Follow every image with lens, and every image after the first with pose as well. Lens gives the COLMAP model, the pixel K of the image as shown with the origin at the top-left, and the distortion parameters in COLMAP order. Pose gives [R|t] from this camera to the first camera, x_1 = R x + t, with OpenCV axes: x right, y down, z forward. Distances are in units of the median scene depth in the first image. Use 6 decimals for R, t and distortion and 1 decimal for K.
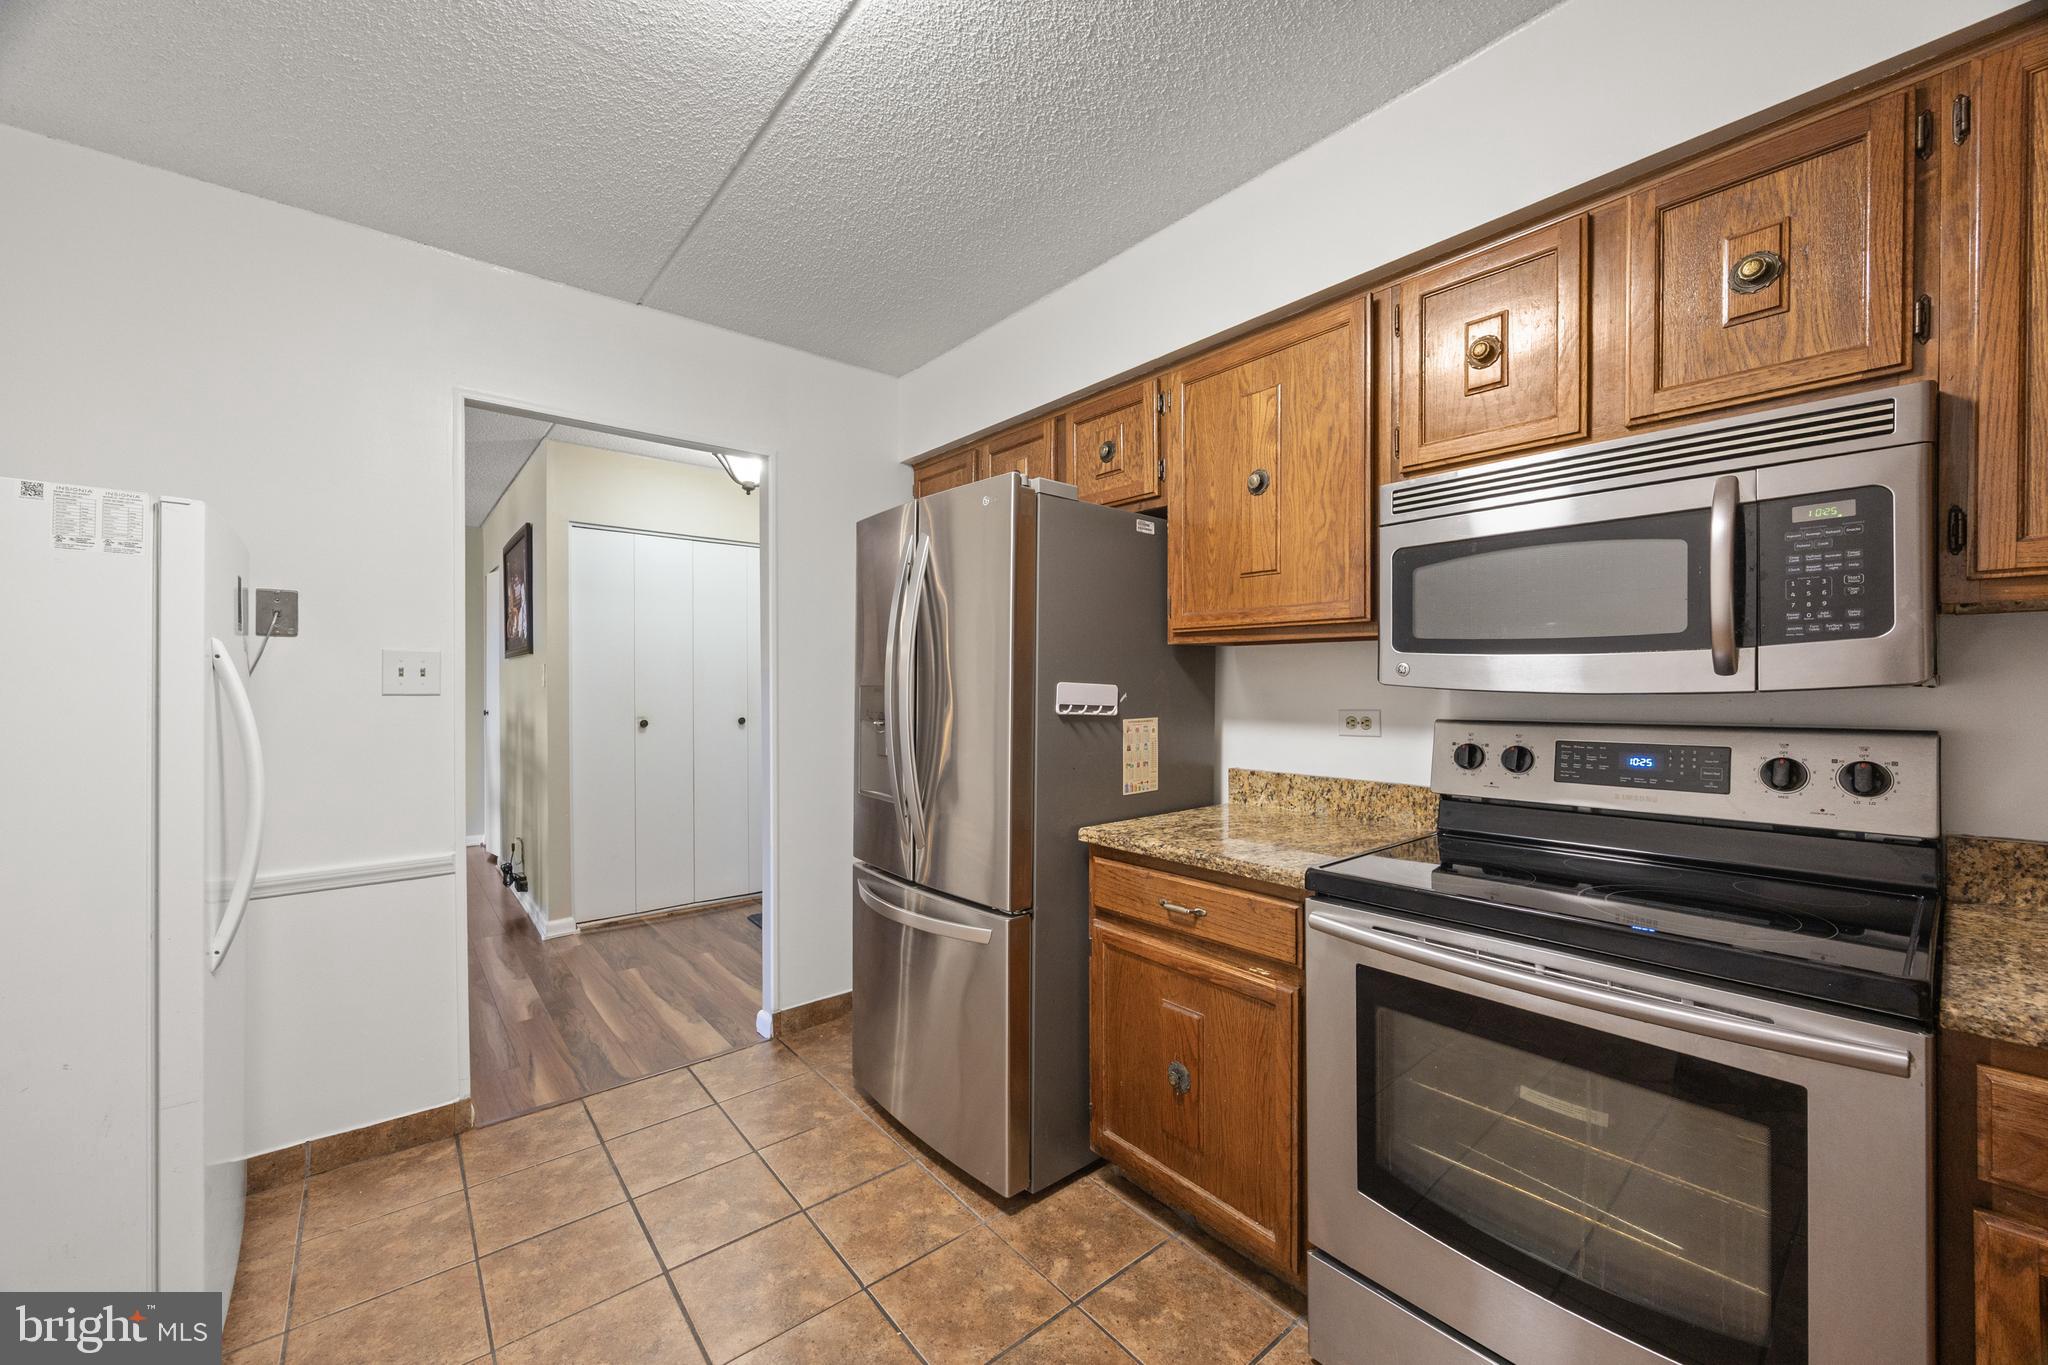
lens RADIAL K [[776.9, 0, 1018.3], [0, 776.9, 688.7], [0, 0, 1]] dist [-0.005502, -0.000174]
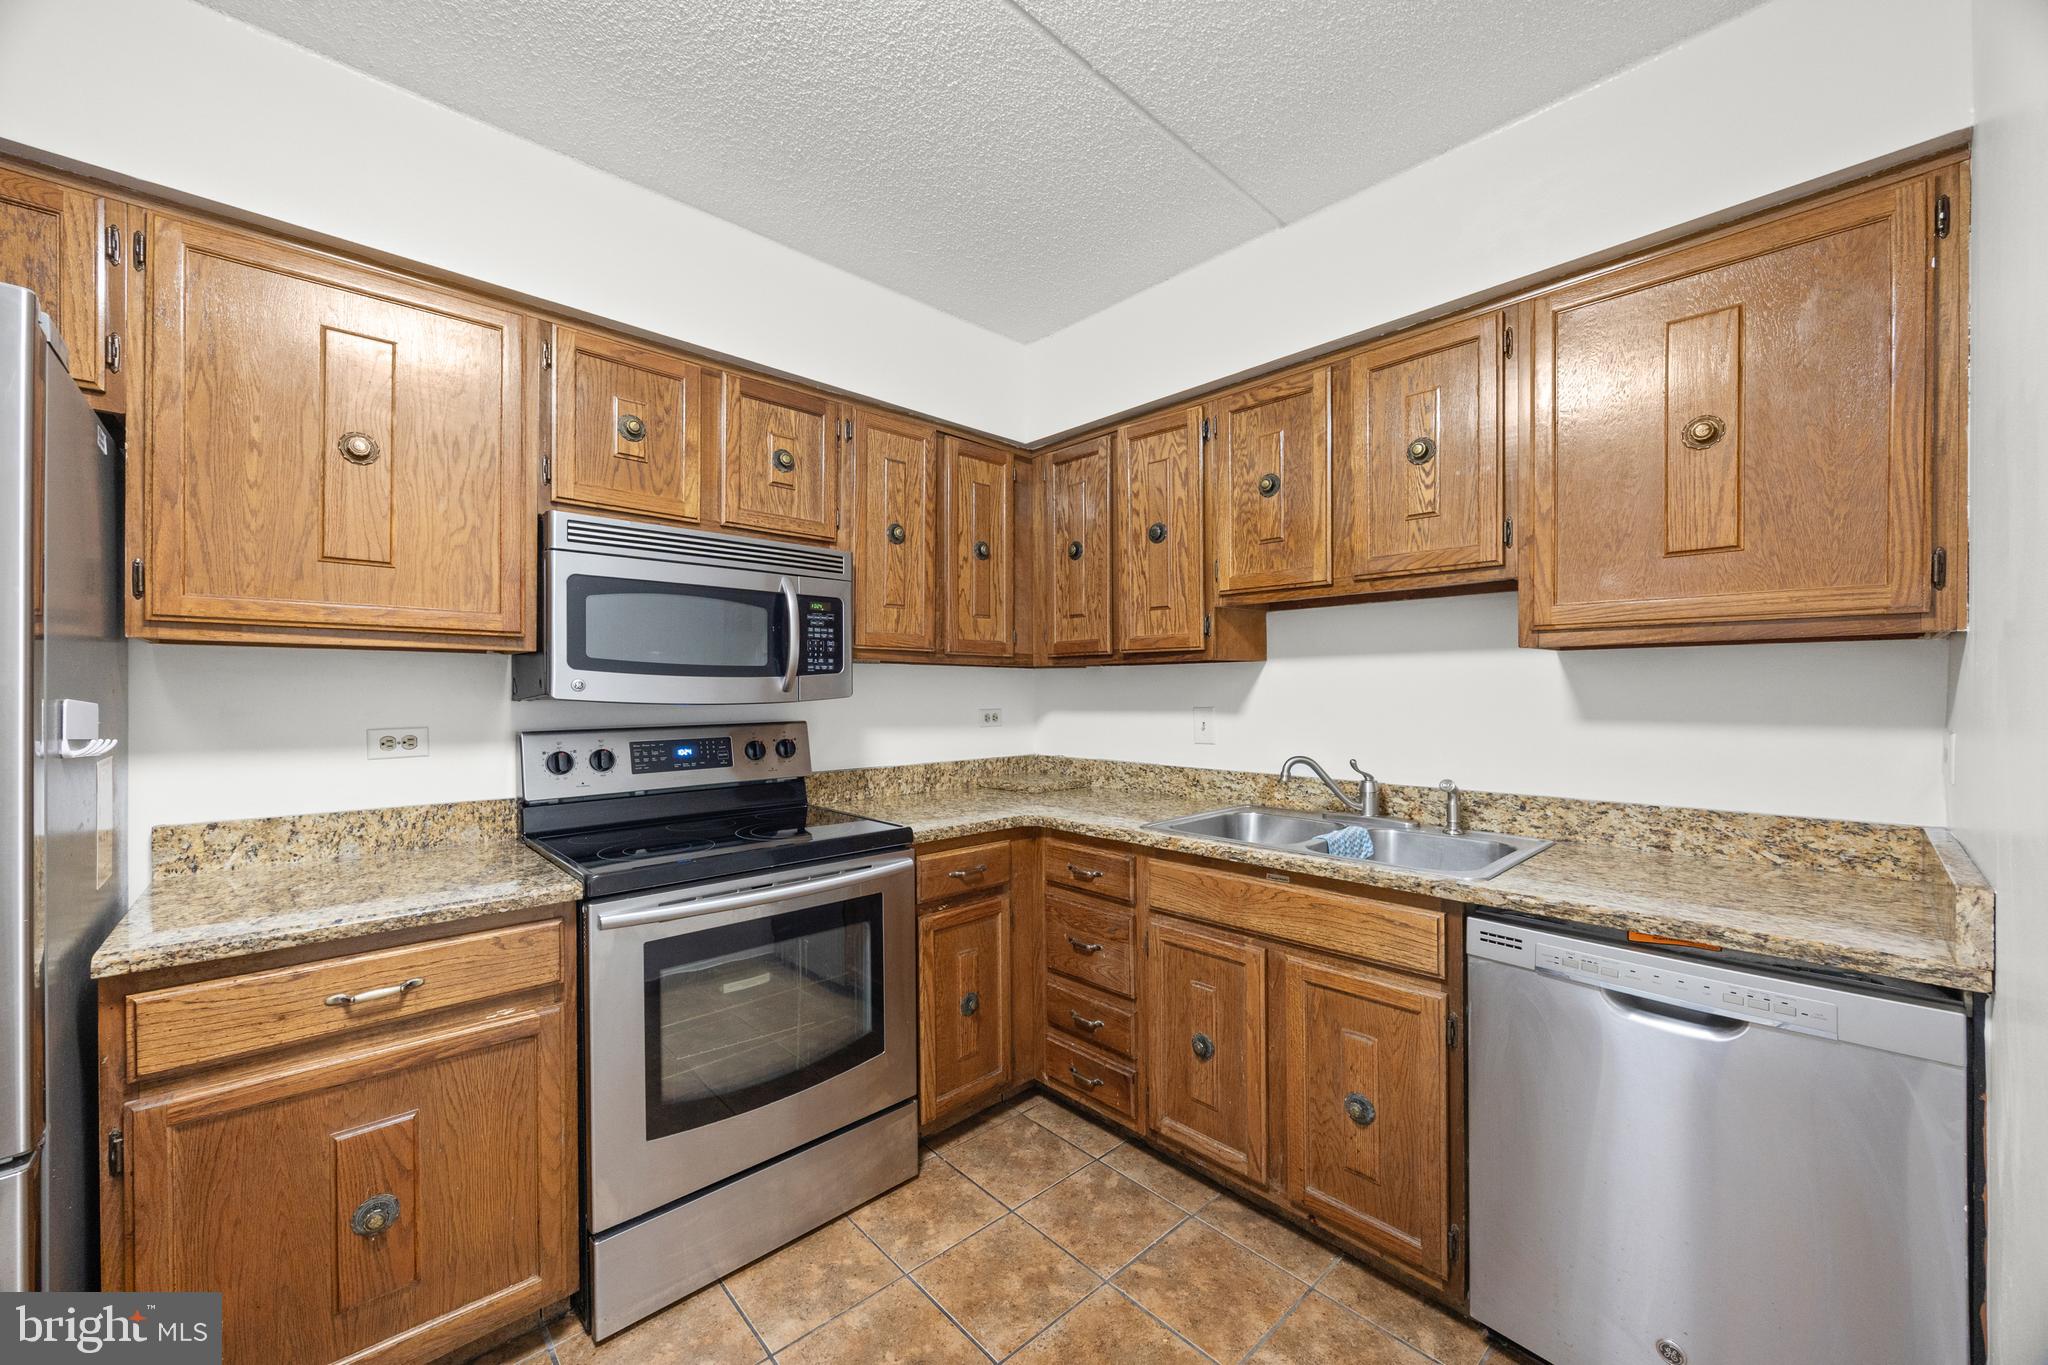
lens RADIAL K [[776.9, 0, 1024.3], [0, 776.9, 698.0], [0, 0, 1]] dist [-0.005502, -0.000174]
pose [[-0.063075, -0.004171, 0.998000, -0.594091], [0.010469, 0.999933, 0.004841, -0.004887], [-0.997954, 0.010754, -0.063028, 0.408694]]
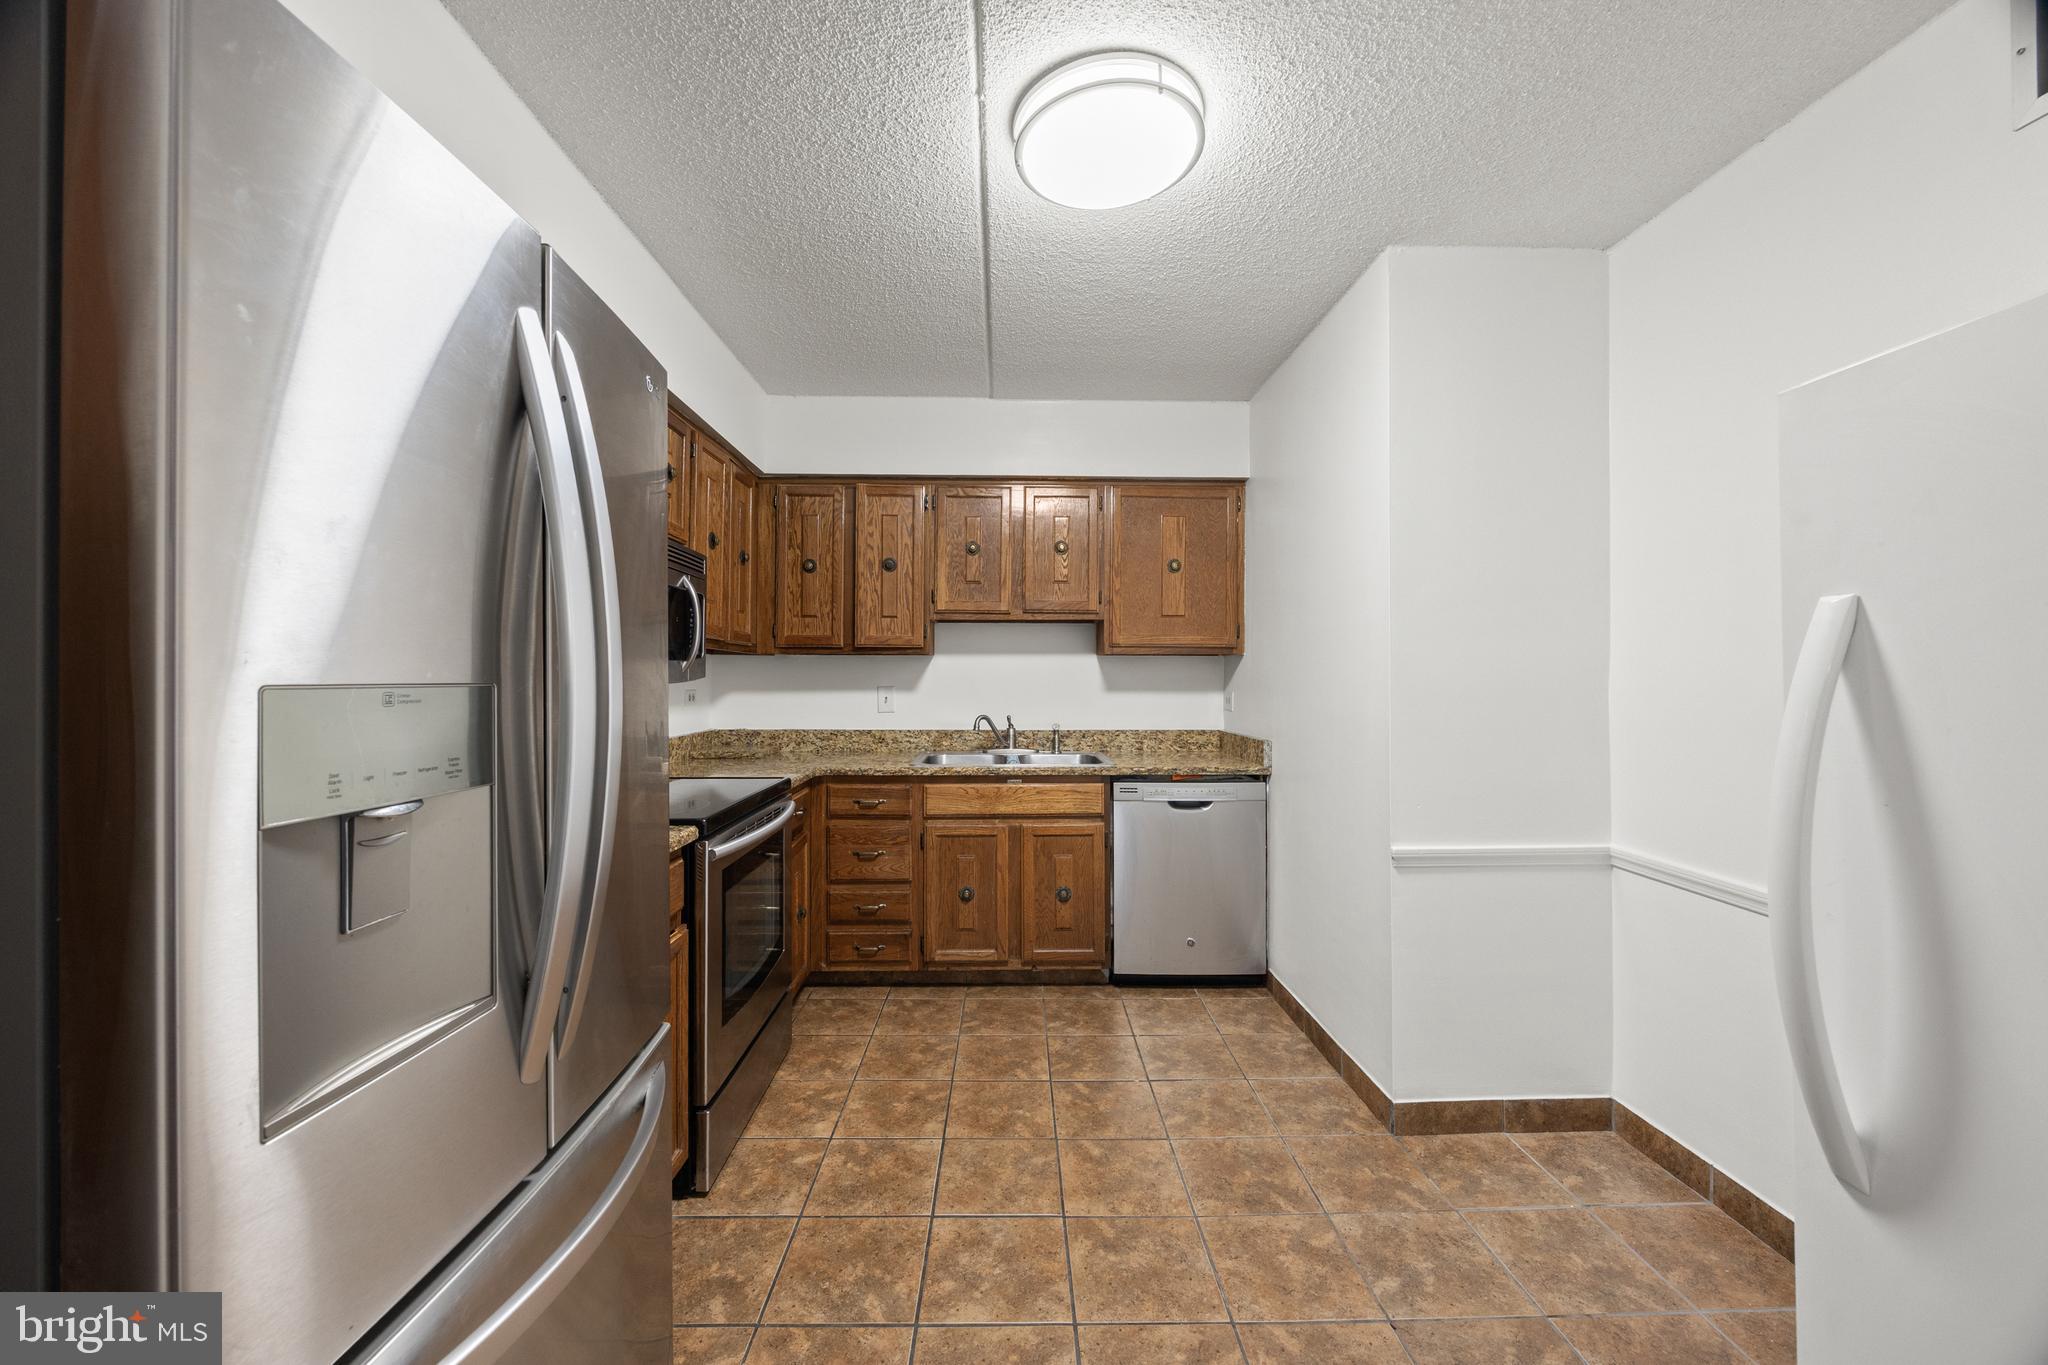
lens RADIAL K [[776.9, 0, 1030.1], [0, 776.9, 673.0], [0, 0, 1]] dist [-0.005502, -0.000174]
pose [[-0.787556, 0.004926, 0.616223, -0.738875], [0.005604, 0.999984, -0.000831, -0.008998], [-0.616218, 0.002799, -0.787571, 1.450106]]
